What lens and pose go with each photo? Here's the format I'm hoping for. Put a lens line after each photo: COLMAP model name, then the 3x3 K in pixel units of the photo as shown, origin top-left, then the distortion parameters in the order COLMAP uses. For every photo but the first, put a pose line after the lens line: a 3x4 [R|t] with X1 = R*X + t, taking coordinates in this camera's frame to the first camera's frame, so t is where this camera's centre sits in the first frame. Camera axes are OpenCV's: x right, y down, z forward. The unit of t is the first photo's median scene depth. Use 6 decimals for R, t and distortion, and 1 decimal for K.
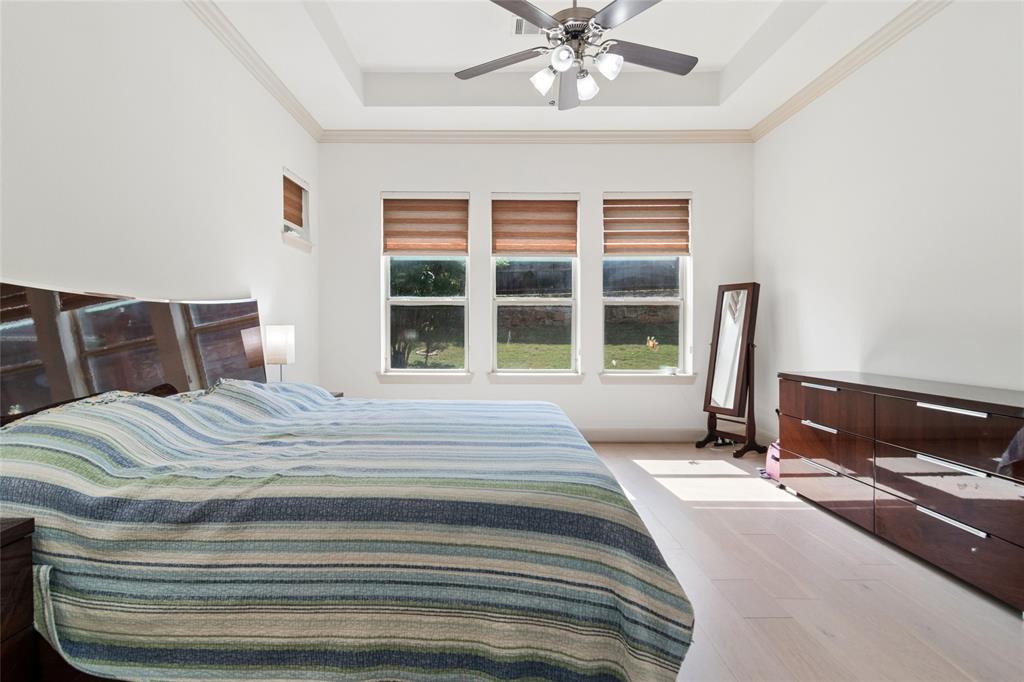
lens RADIAL K [[490.8, 0, 491.2], [0, 490.8, 340.8], [0, 0, 1]] dist [-0.004100, 0.004023]
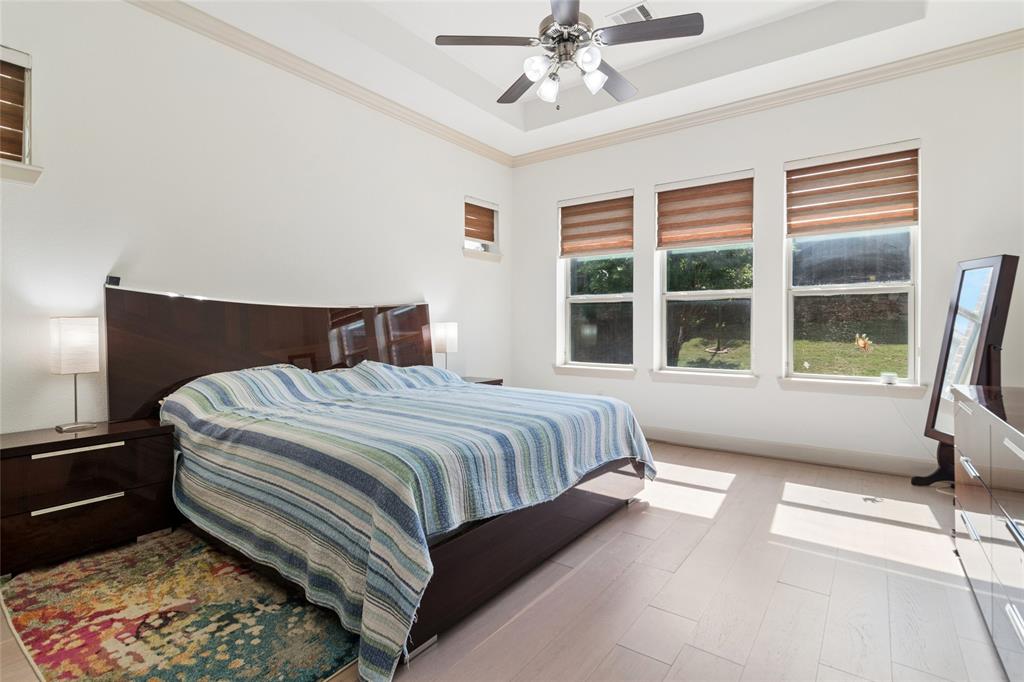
lens RADIAL K [[490.8, 0, 536.4], [0, 490.8, 329.8], [0, 0, 1]] dist [-0.004100, 0.004023]
pose [[0.819463, 0.001363, -0.573131, 0.365450], [-0.010956, 0.999852, -0.013287, 0.001208], [0.573028, 0.017168, 0.819356, 0.068373]]
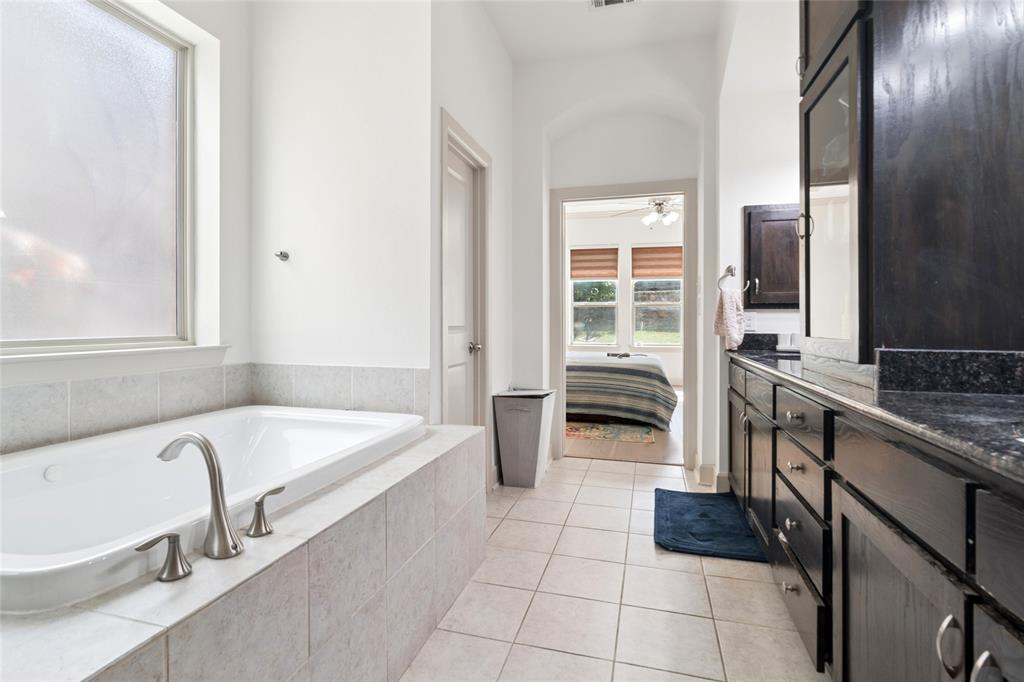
lens RADIAL K [[490.8, 0, 509.4], [0, 490.8, 328.3], [0, 0, 1]] dist [-0.004100, 0.004023]
pose [[0.963266, 0.005268, -0.268498, 0.053674], [-0.008072, 0.999924, -0.009342, 0.023058], [0.268428, 0.011166, 0.963235, -0.818586]]
